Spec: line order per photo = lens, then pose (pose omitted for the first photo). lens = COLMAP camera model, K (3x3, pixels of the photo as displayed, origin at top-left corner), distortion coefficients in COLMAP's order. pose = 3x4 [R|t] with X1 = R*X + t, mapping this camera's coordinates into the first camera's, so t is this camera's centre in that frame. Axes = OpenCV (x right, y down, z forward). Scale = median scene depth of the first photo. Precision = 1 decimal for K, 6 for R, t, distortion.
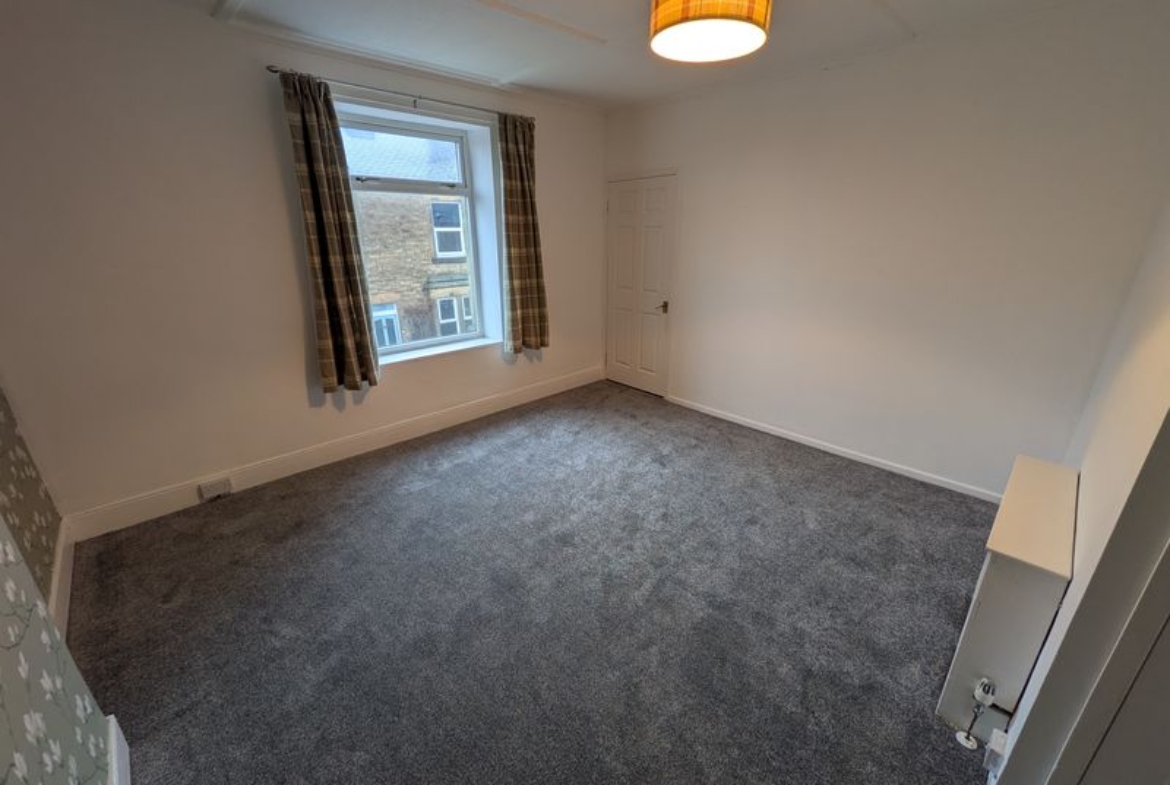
lens RADIAL K [[463.7, 0, 586.0], [0, 463.7, 394.4], [0, 0, 1]] dist [-0.000772, -0.000218]
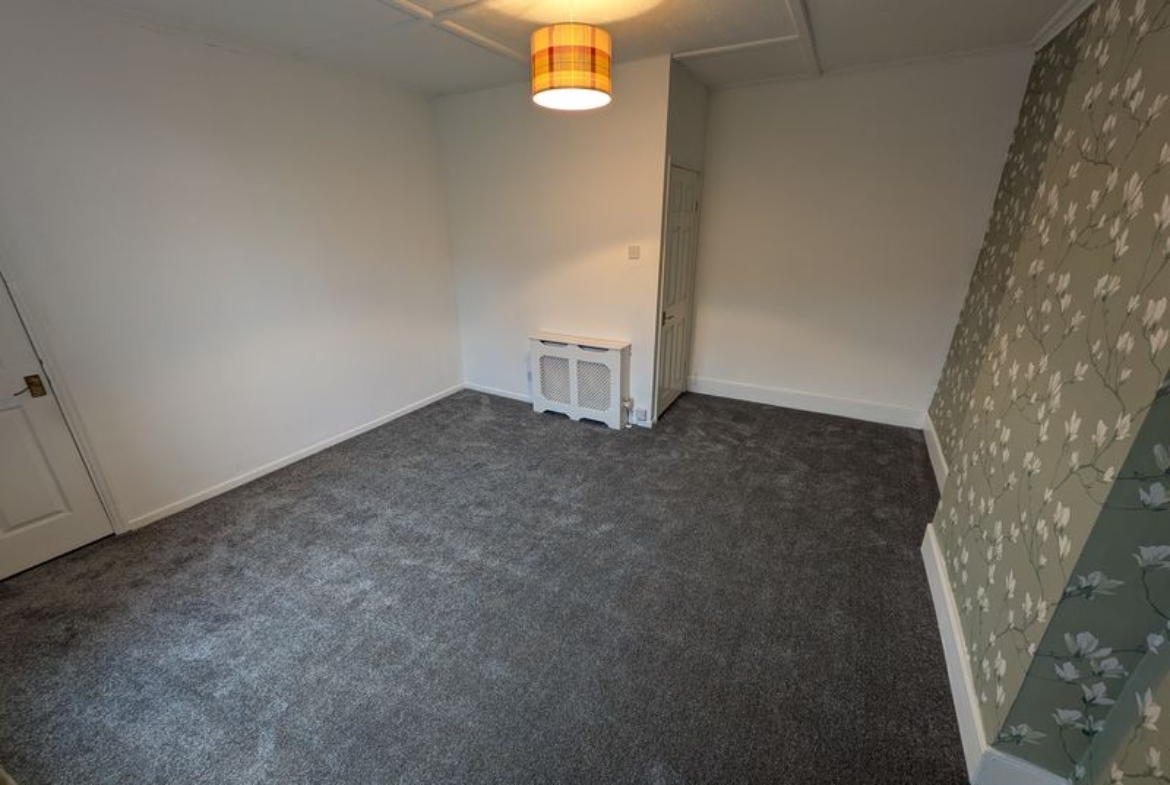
lens RADIAL K [[463.7, 0, 586.0], [0, 463.7, 394.4], [0, 0, 1]] dist [-0.000772, -0.000218]
pose [[-0.273918, -0.335659, 0.901278, -0.563779], [0.345372, 0.840280, 0.417908, -0.223932], [-0.897601, 0.425748, -0.114241, 0.626147]]
